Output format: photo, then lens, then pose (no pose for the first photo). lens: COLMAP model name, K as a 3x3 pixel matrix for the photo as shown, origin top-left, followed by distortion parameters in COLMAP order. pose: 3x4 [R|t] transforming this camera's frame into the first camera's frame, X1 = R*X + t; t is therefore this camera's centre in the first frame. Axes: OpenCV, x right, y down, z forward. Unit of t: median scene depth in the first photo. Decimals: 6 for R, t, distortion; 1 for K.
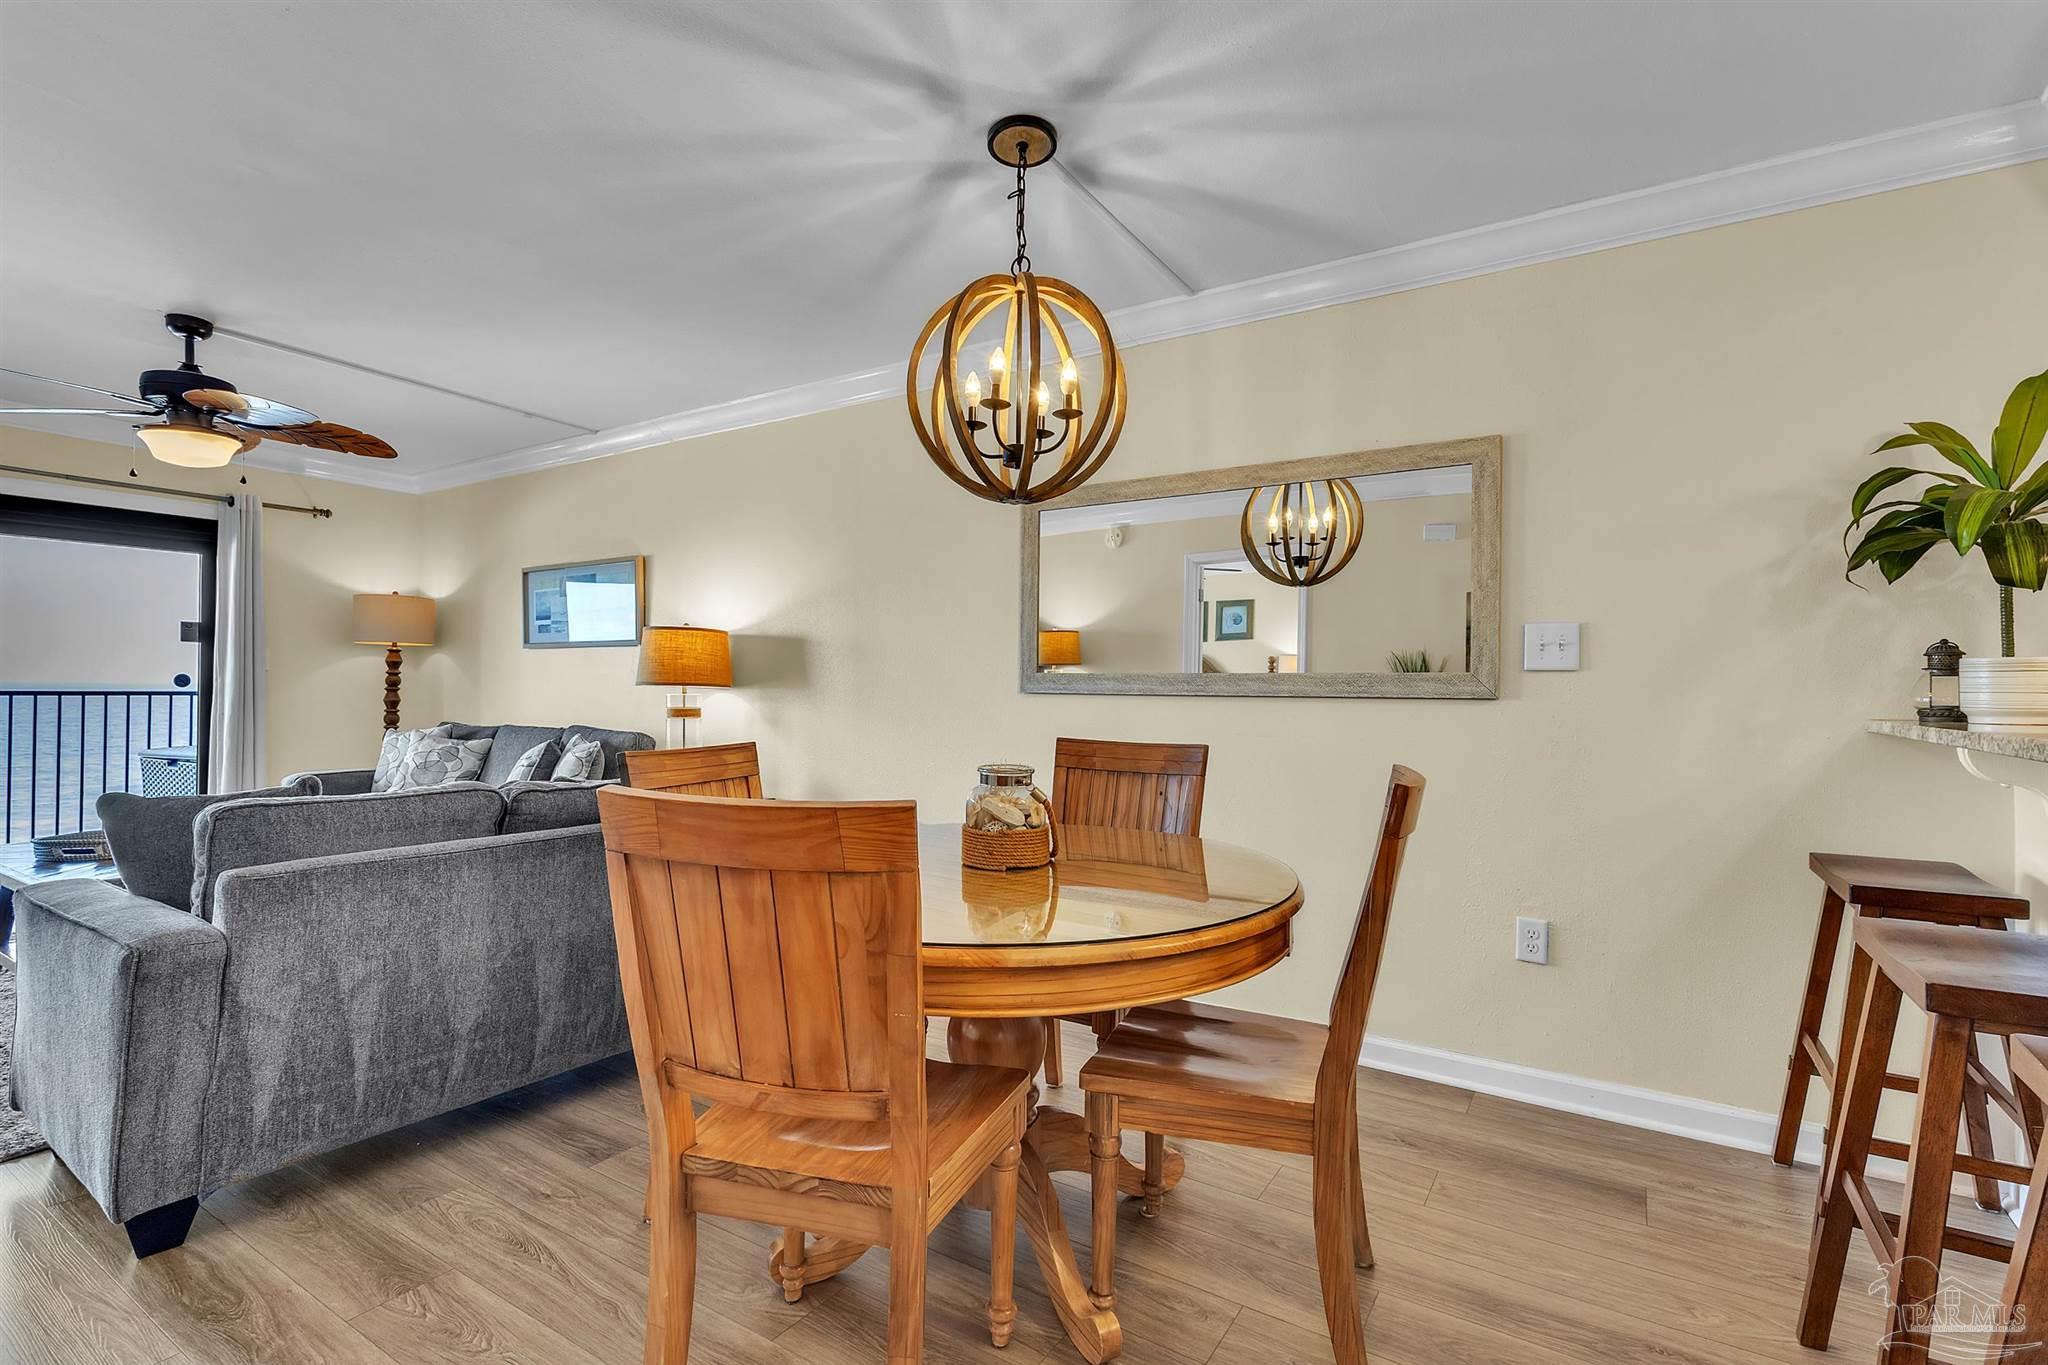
lens RADIAL K [[953.1, 0, 1021.0], [0, 953.1, 683.6], [0, 0, 1]] dist [0.008892, -0.000509]
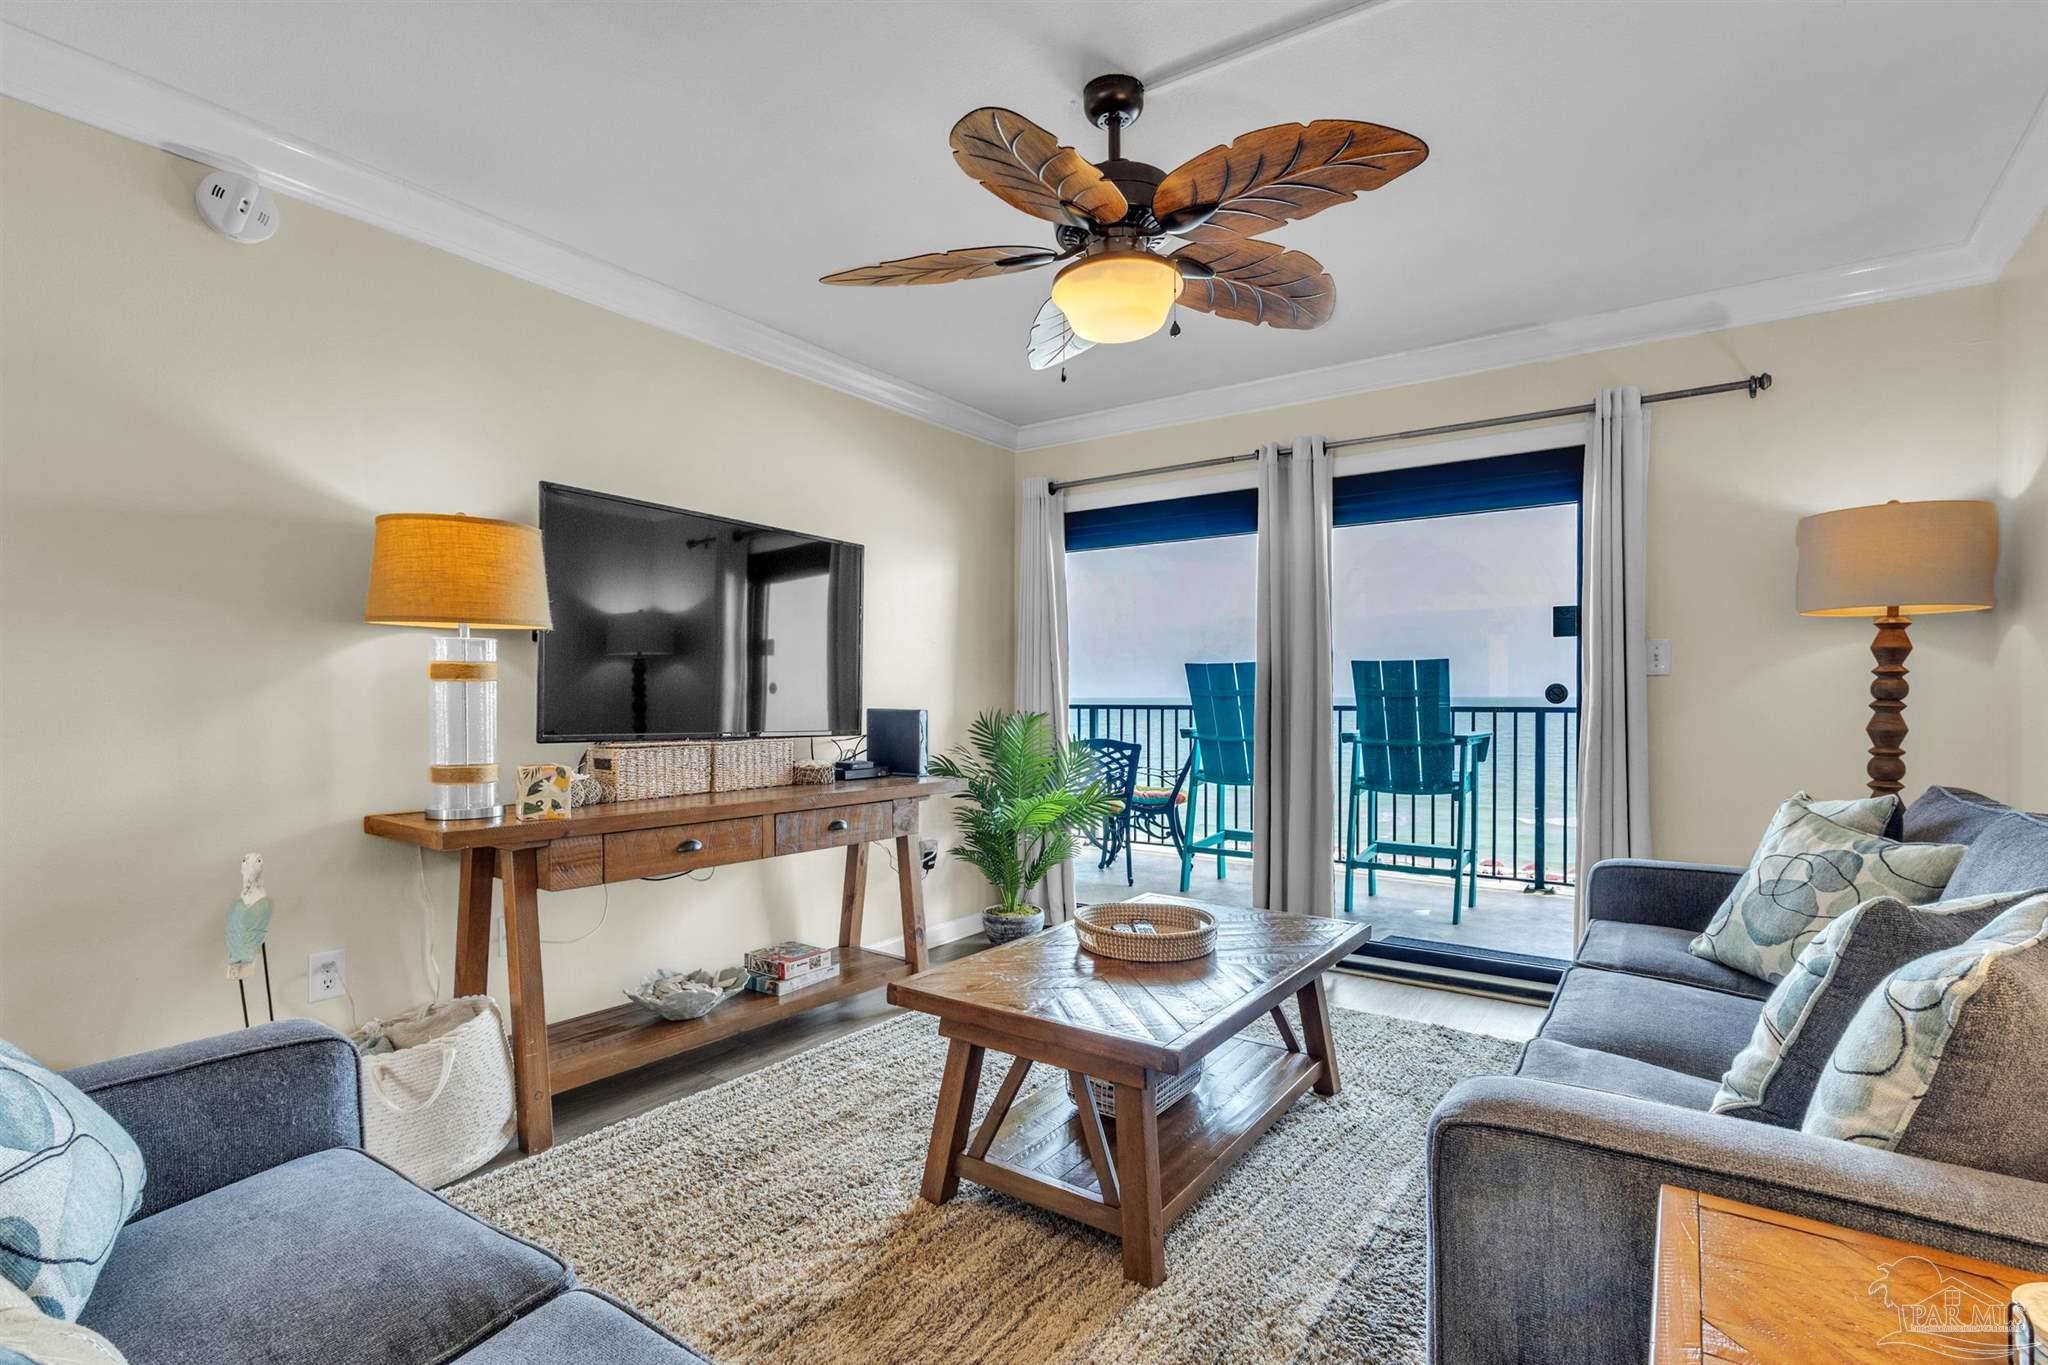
lens RADIAL K [[962.1, 0, 1023.3], [0, 962.1, 702.6], [0, 0, 1]] dist [0.003834, 0.001062]
pose [[-0.037203, -0.001472, -0.999307, -0.341340], [0.006361, 0.999978, -0.001710, 0.004412], [0.999287, -0.006420, -0.037193, 1.248022]]
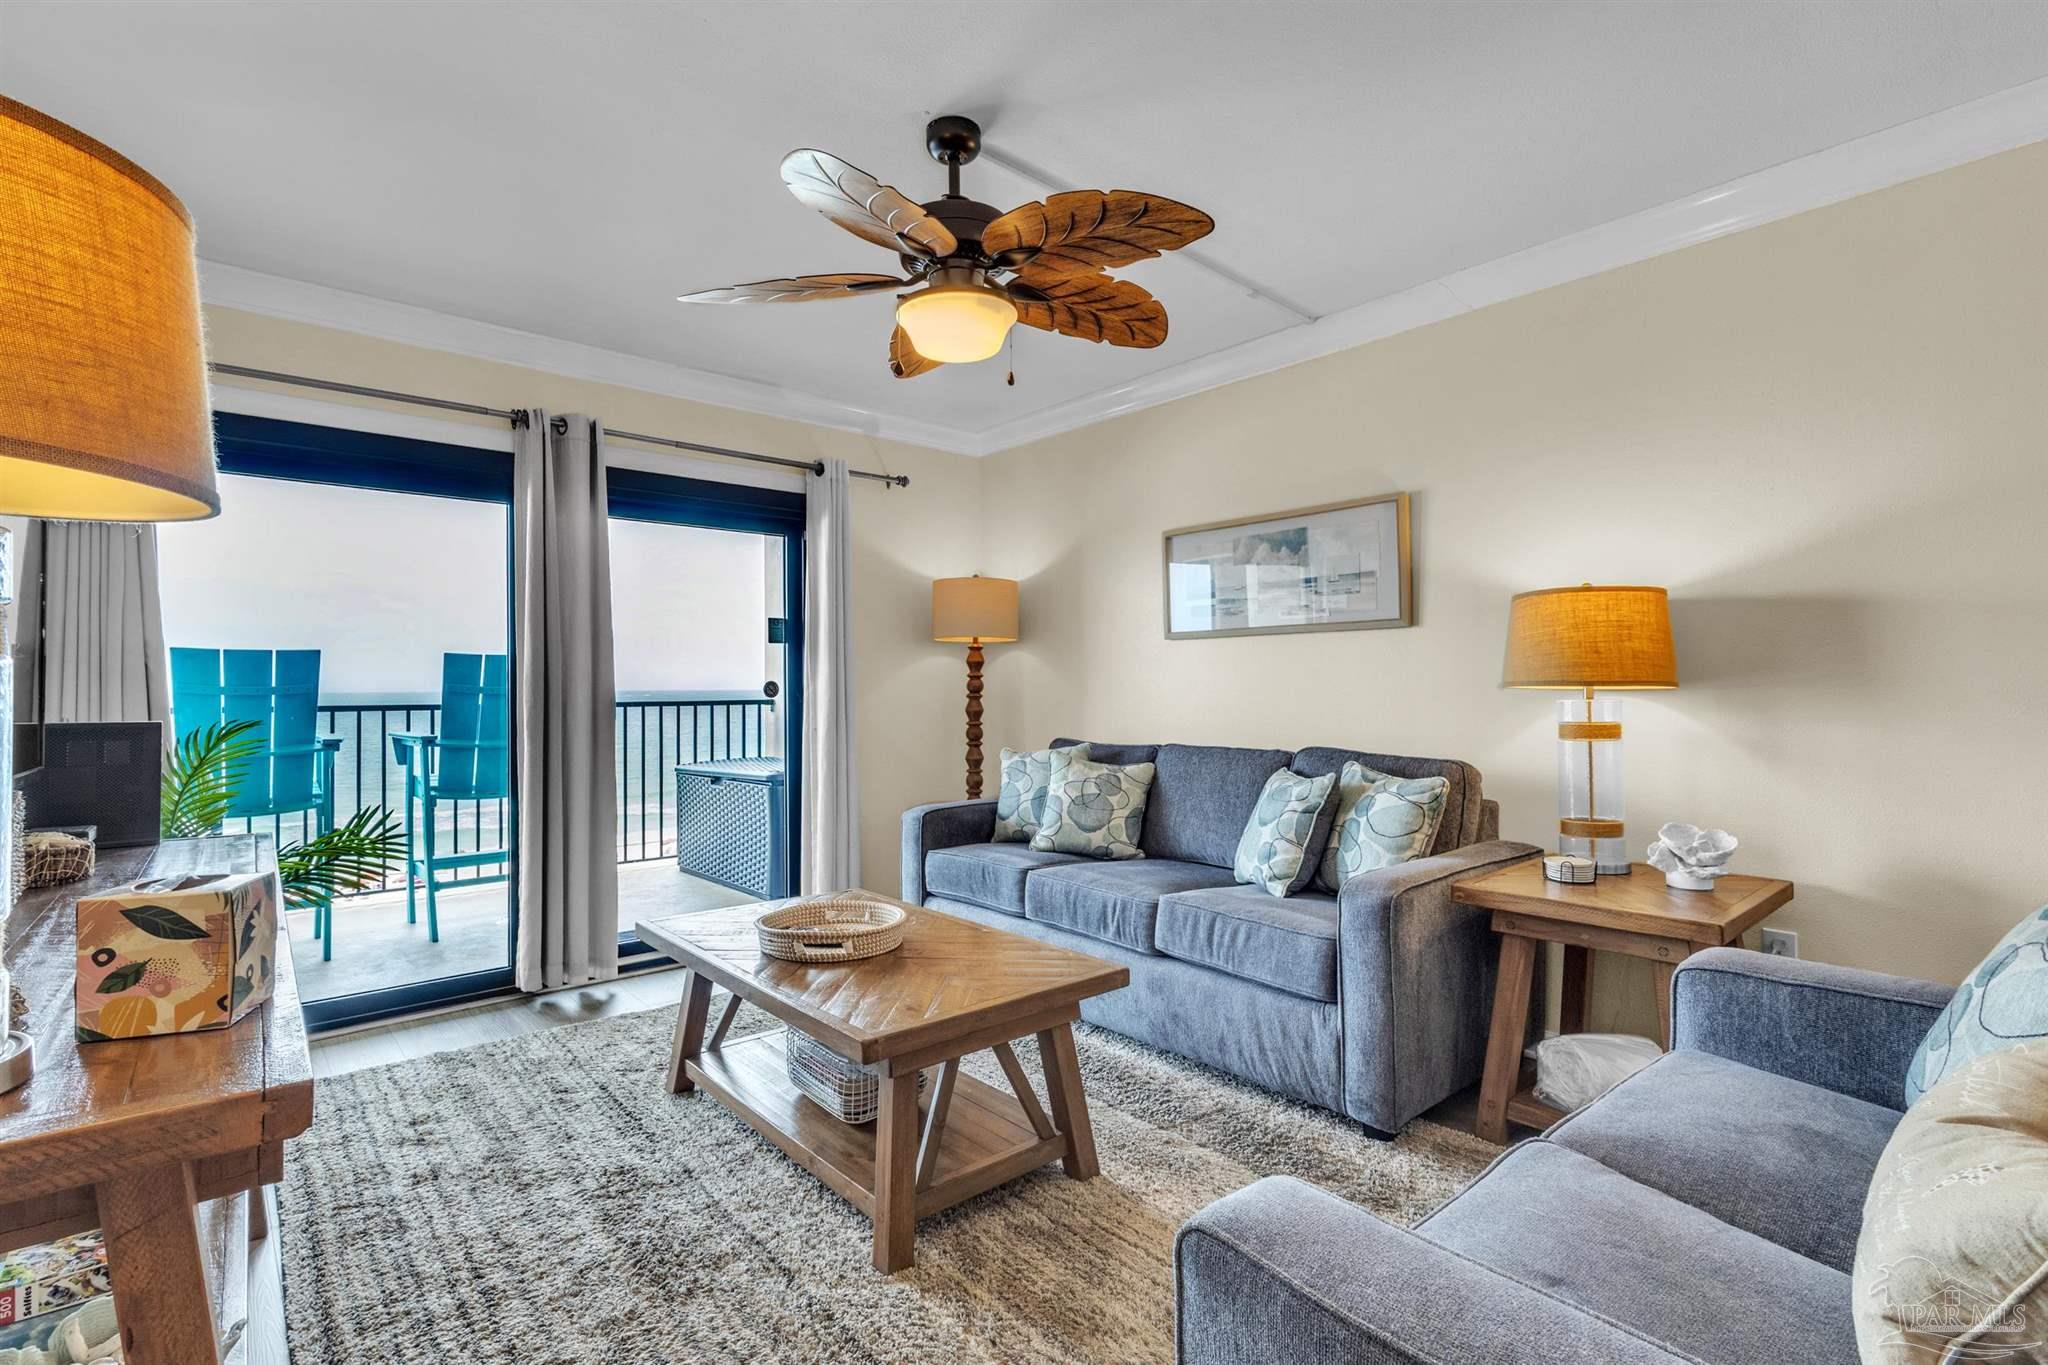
lens RADIAL K [[960.6, 0, 1020.1], [0, 960.6, 683.1], [0, 0, 1]] dist [0.005870, 0.001274]
pose [[0.959920, -0.015667, -0.279835, -0.838956], [0.015922, 0.999872, -0.001362, -0.007499], [0.279820, -0.003148, 0.960047, 0.506091]]
